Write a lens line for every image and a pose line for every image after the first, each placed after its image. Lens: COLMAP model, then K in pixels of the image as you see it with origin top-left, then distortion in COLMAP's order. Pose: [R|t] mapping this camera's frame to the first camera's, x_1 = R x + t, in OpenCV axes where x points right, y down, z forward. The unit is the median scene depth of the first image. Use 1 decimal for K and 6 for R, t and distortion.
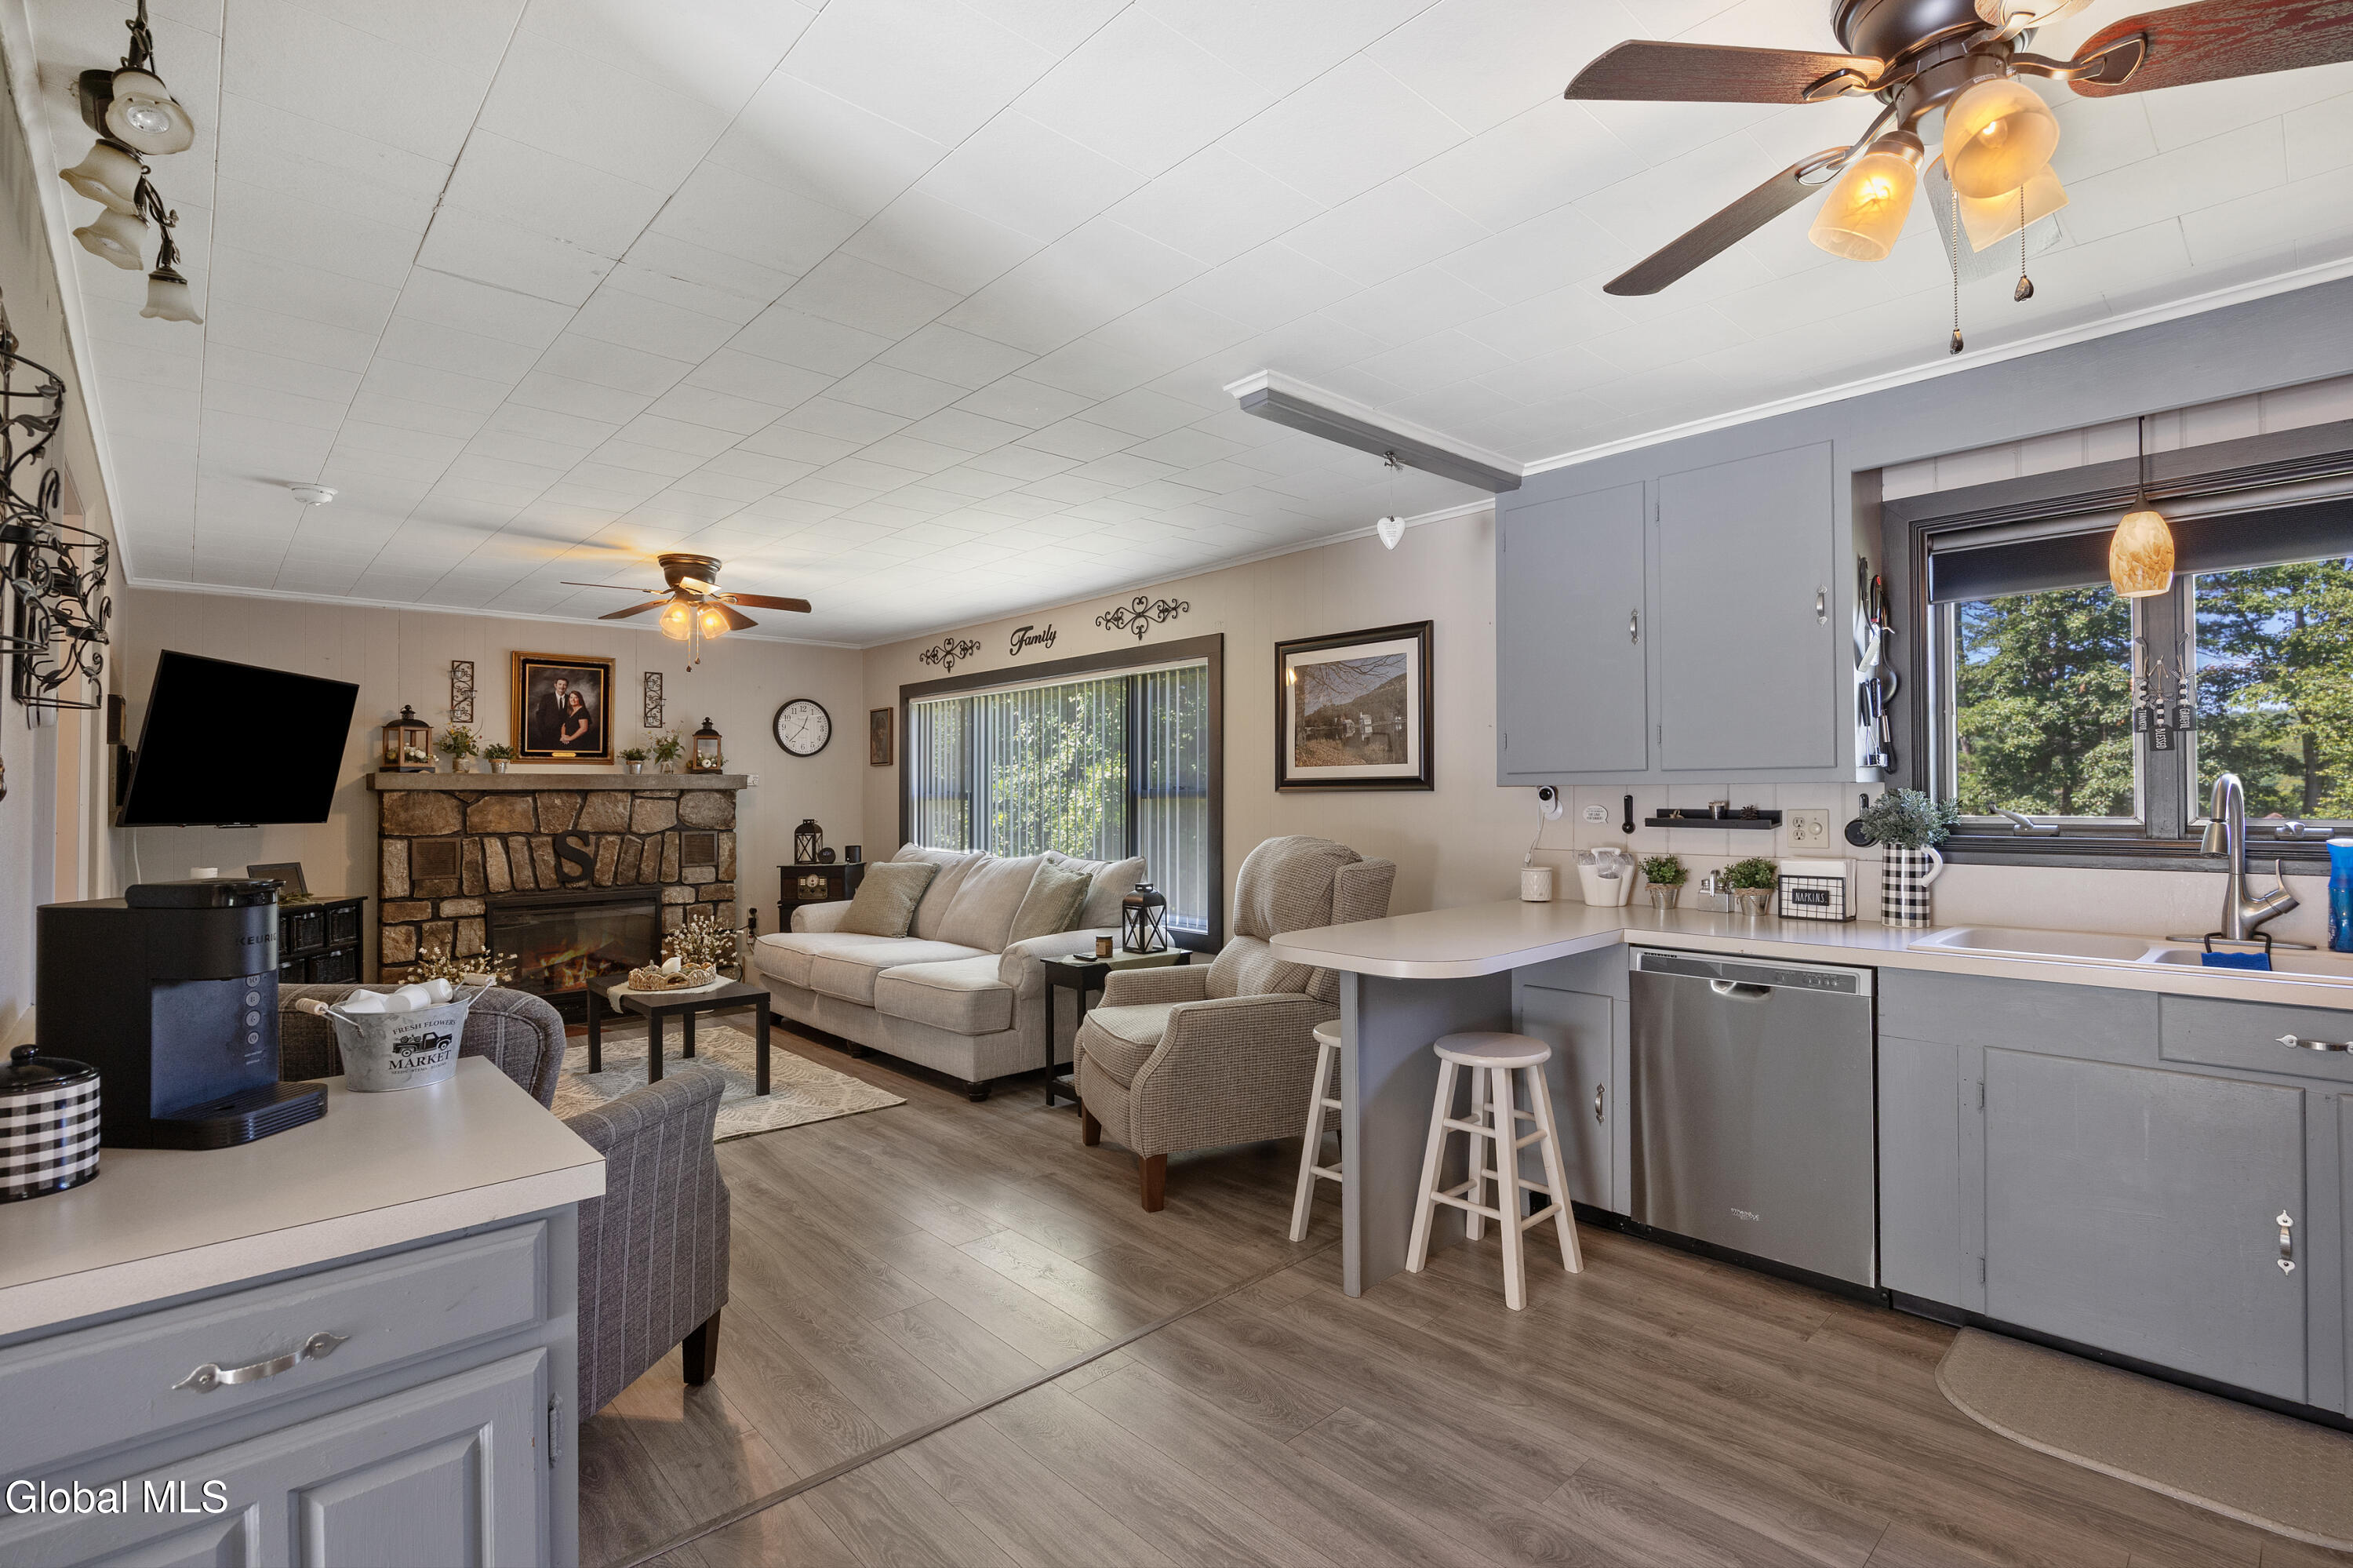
lens RADIAL K [[1112.8, 0, 1165.6], [0, 1112.8, 779.8], [0, 0, 1]] dist [-0.000660, -0.000012]
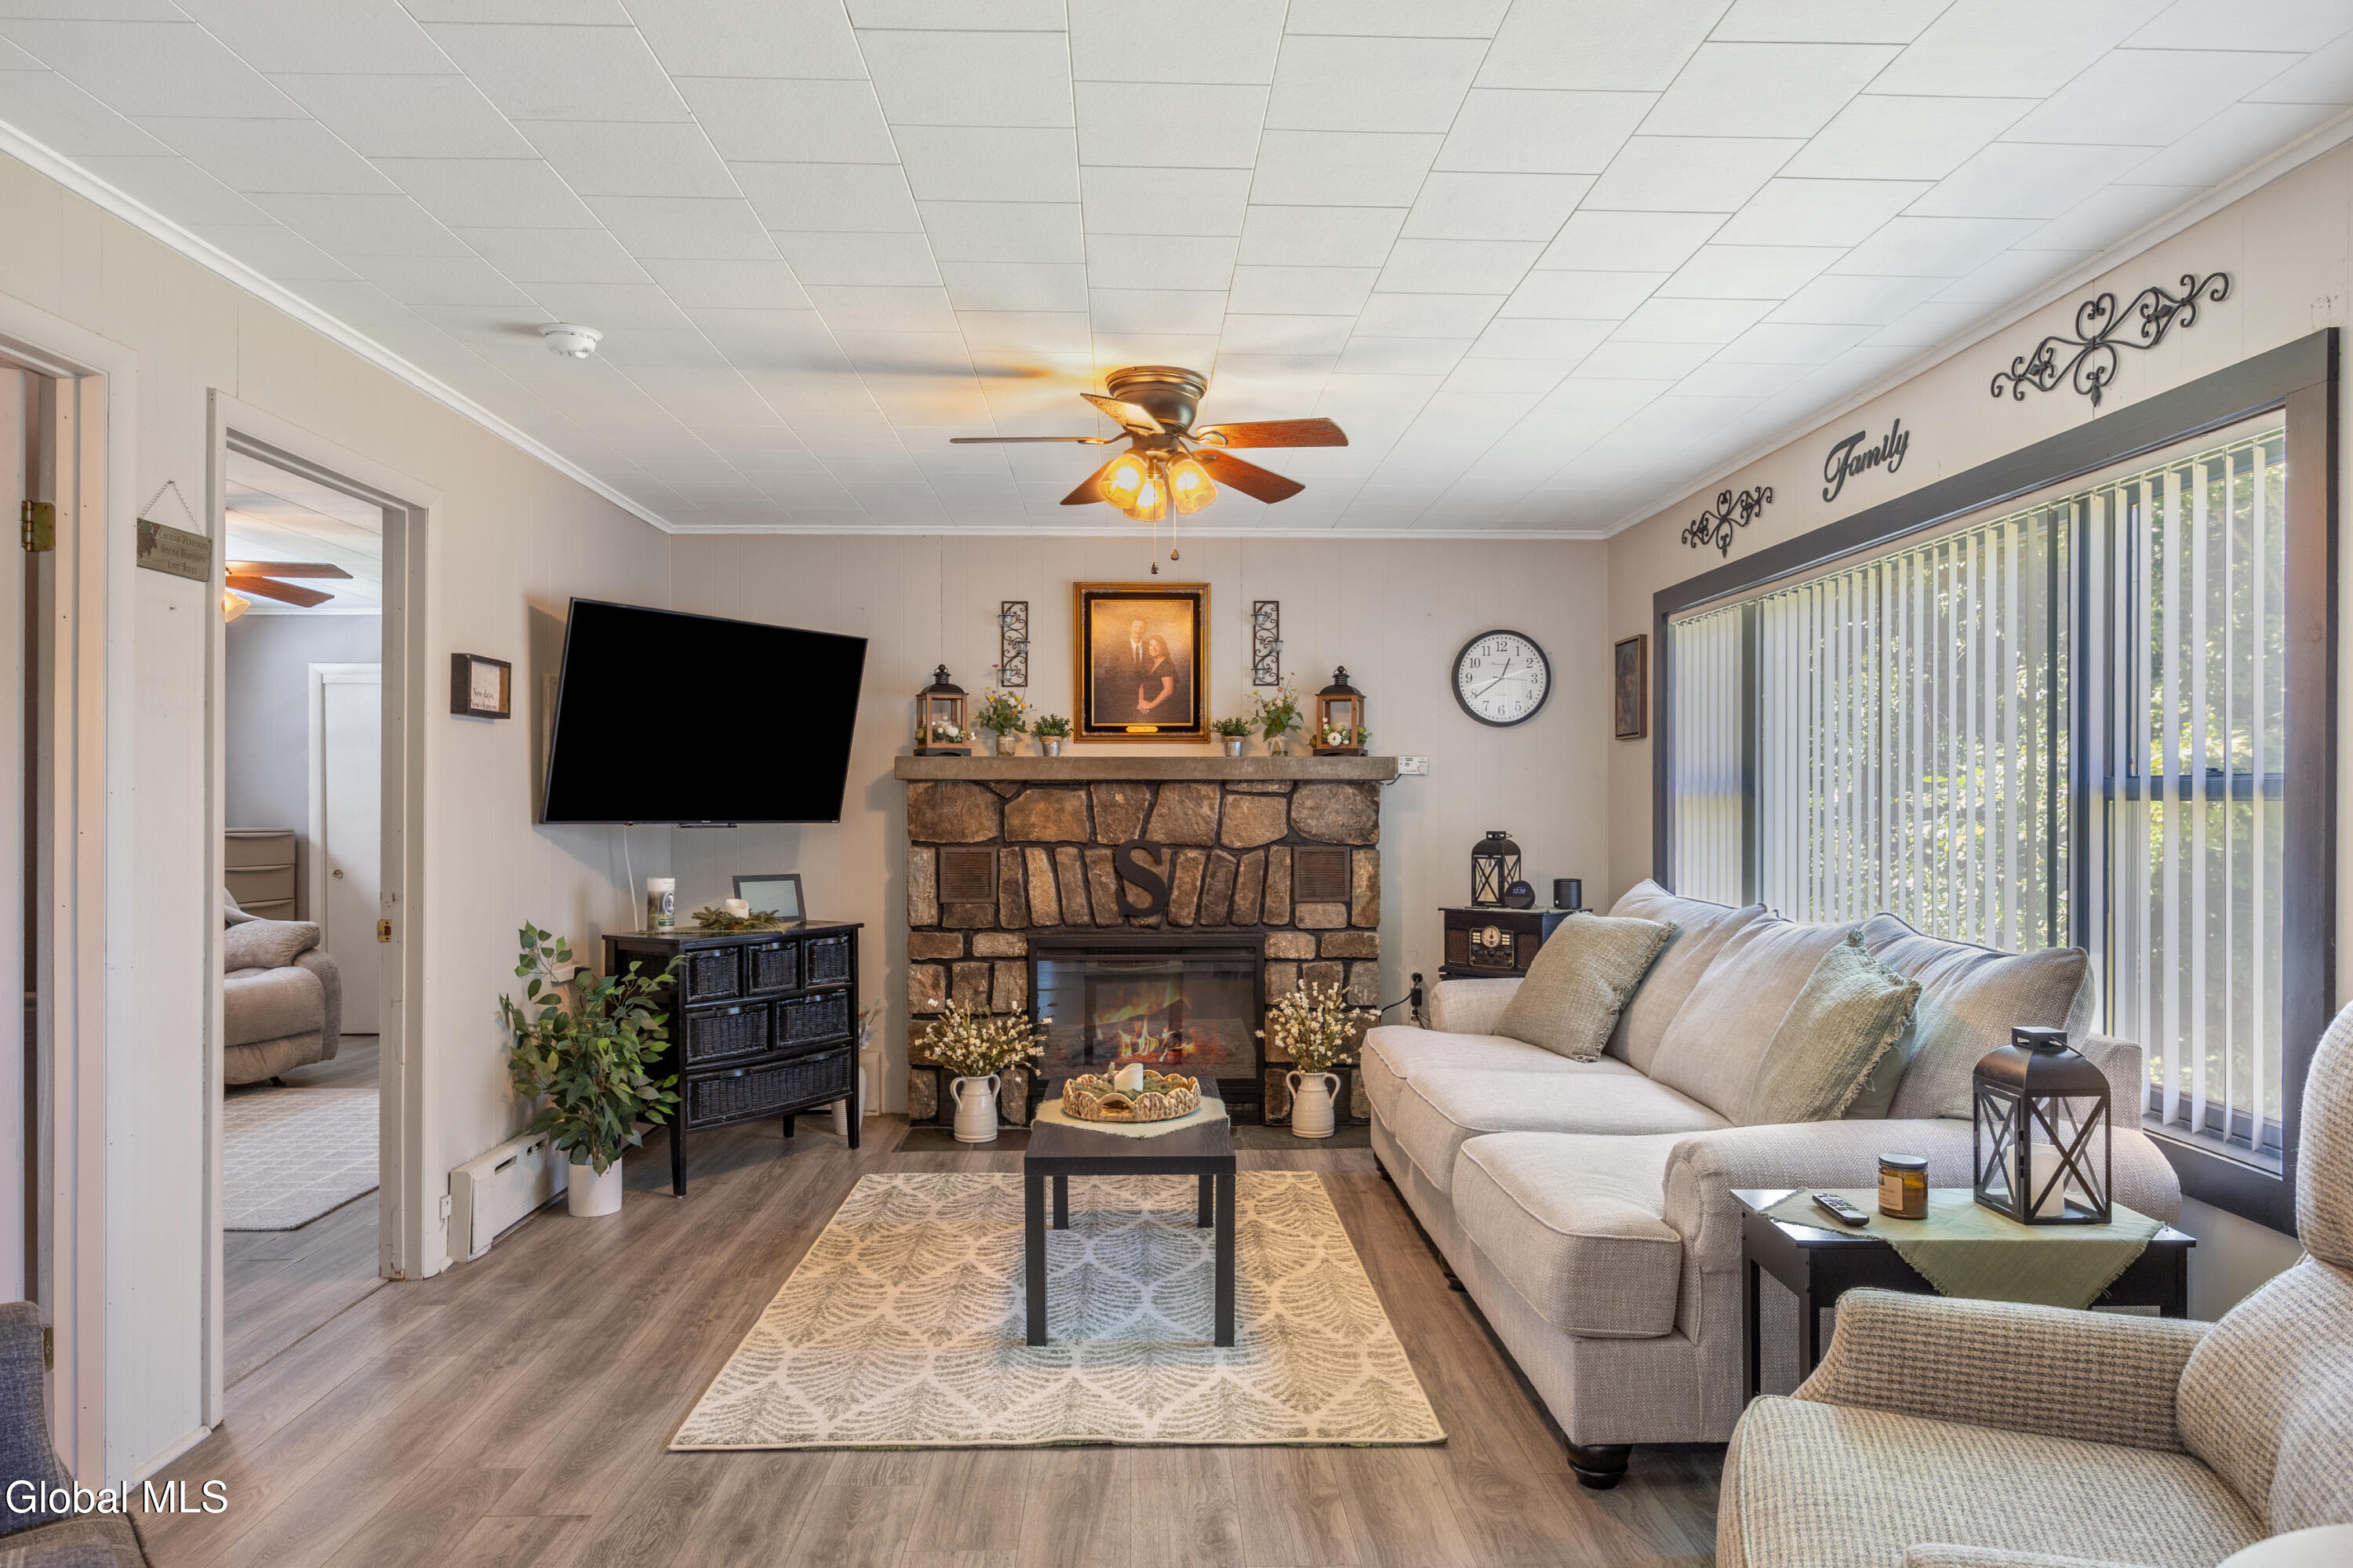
lens RADIAL K [[1465.4, 0, 1169.0], [0, 1465.4, 785.8], [0, 0, 1]] dist [0.002527, -0.003267]
pose [[0.763041, 0.002408, -0.646346, 0.057101], [0.002591, 0.999974, 0.006784, 0.006349], [0.646345, -0.006852, 0.763014, 0.337670]]
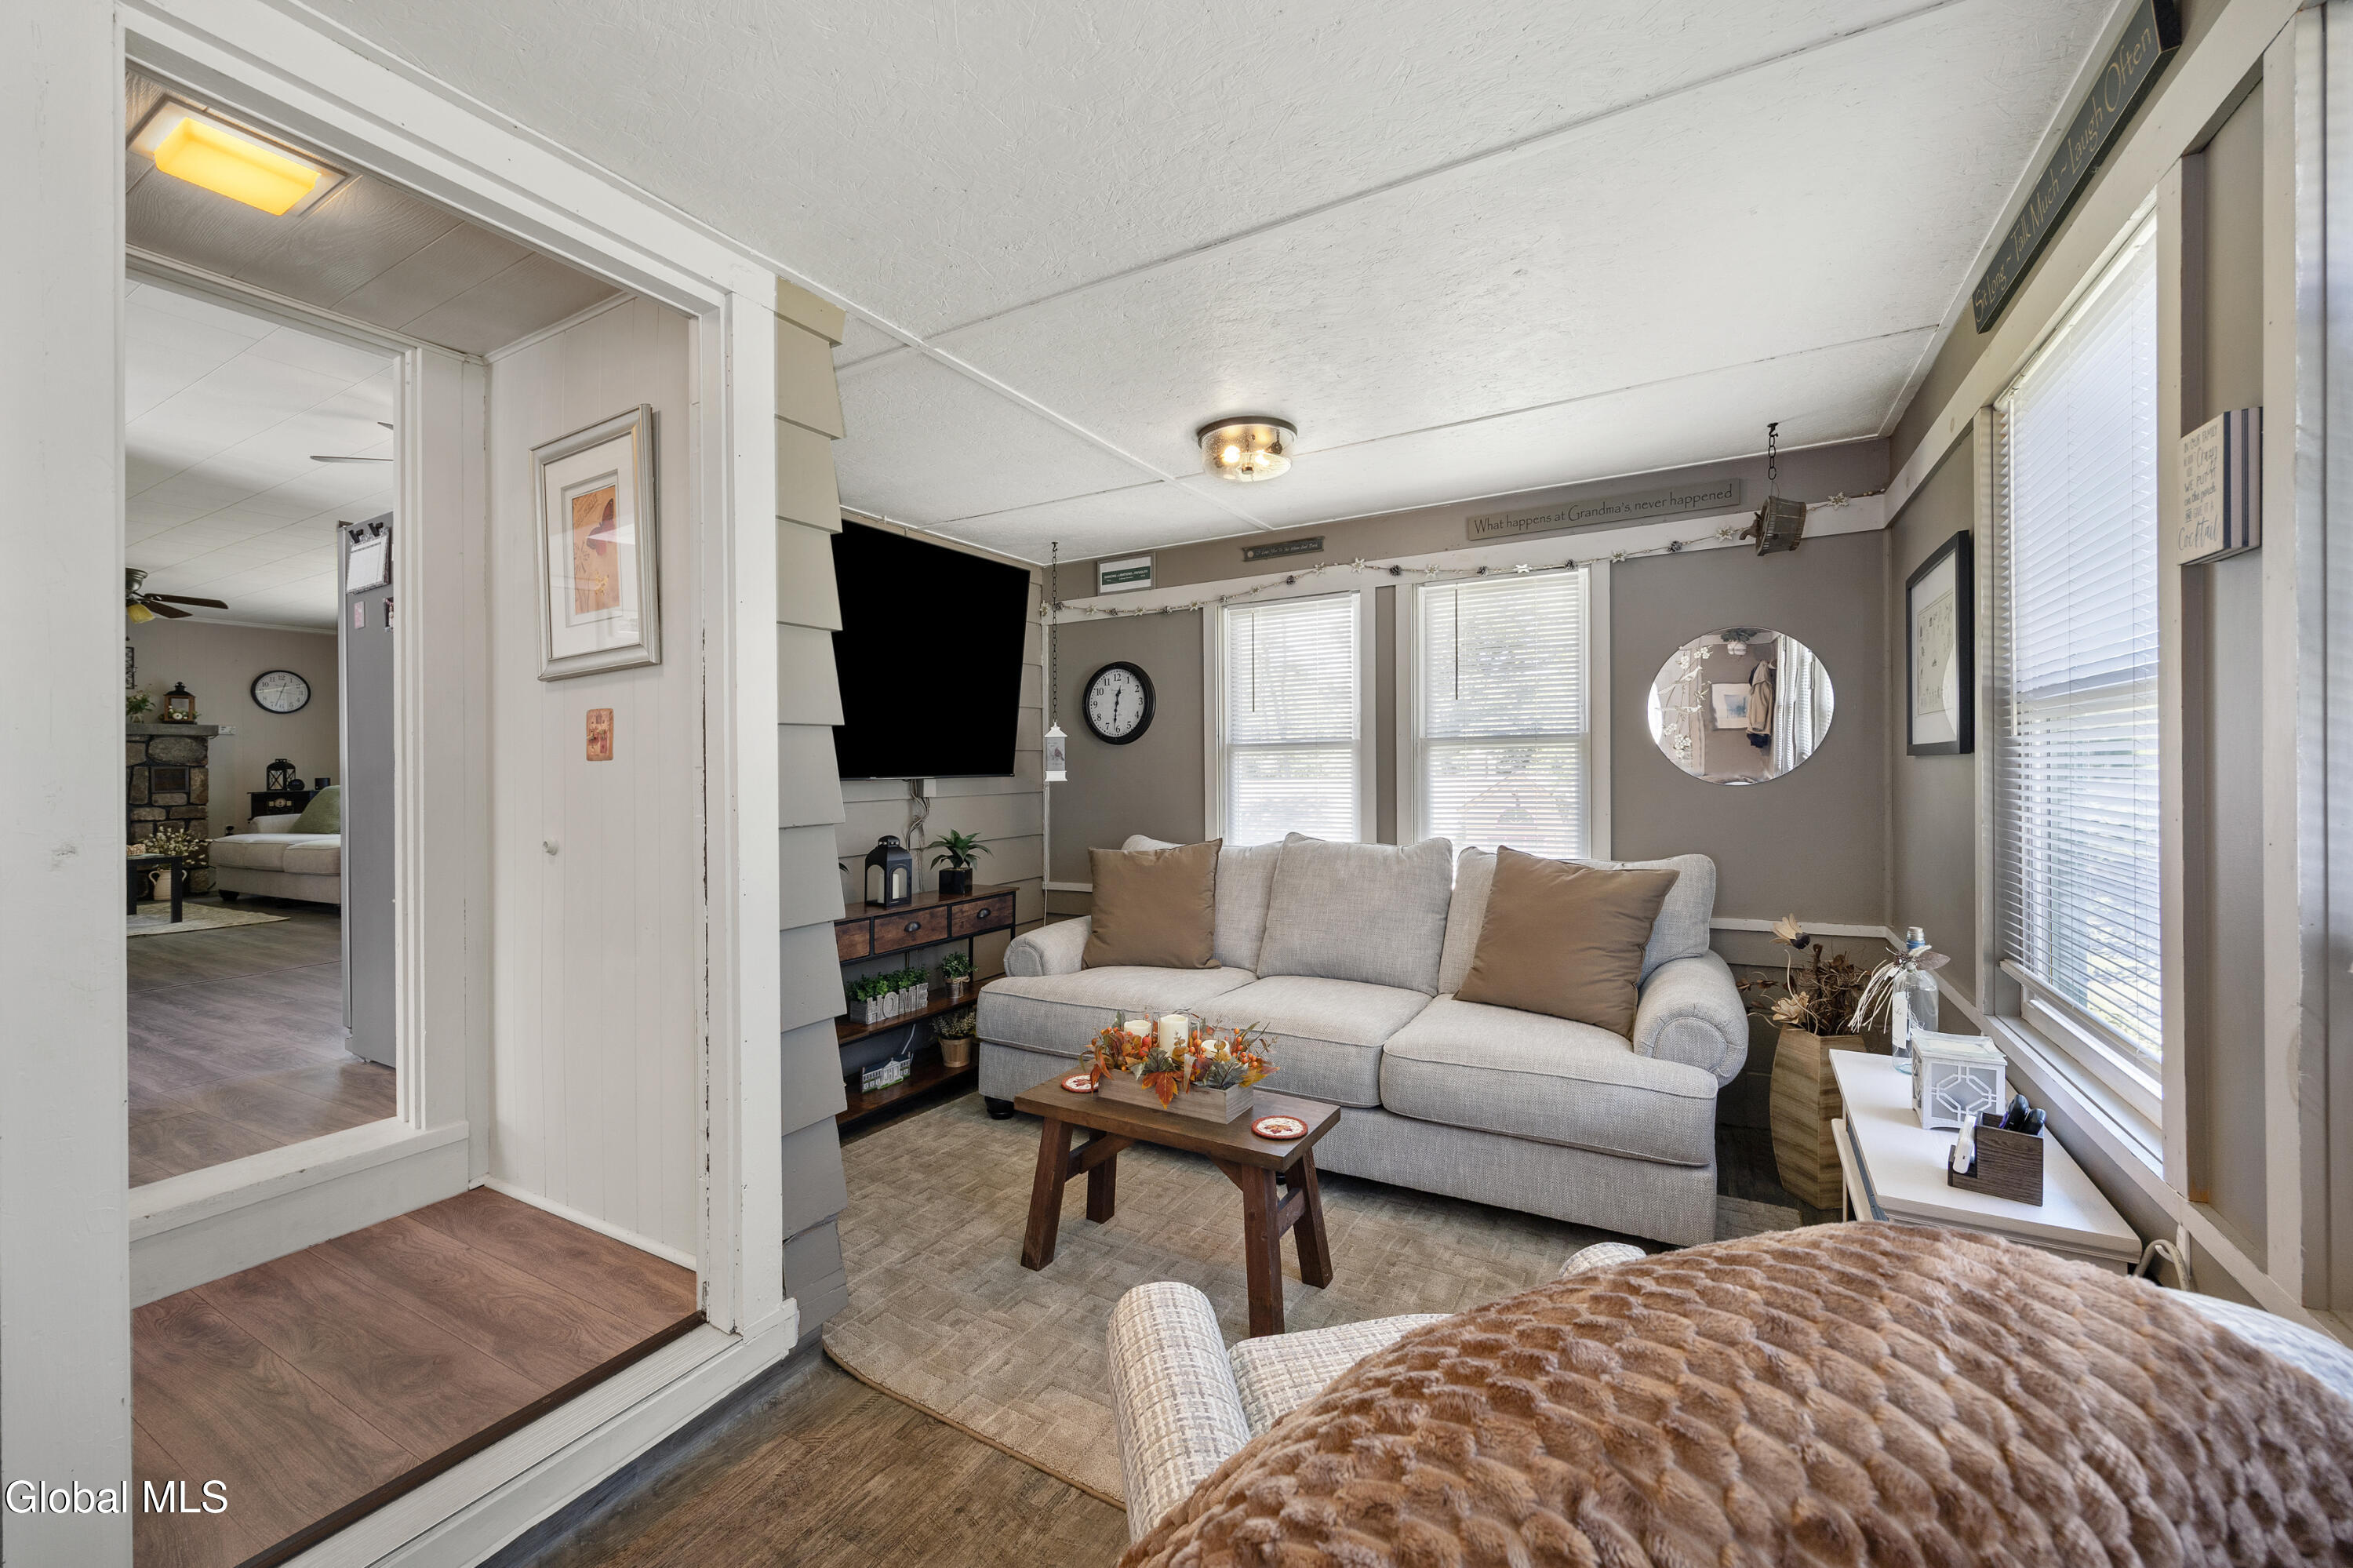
lens RADIAL K [[927.4, 0, 1180.7], [0, 927.4, 763.9], [0, 0, 1]] dist [0.000765, -0.000008]
pose [[0.945142, -0.010411, 0.326494, 0.400456], [0.008447, 0.999937, 0.007434, 0.049167], [-0.326551, -0.004268, 0.945170, -0.495876]]
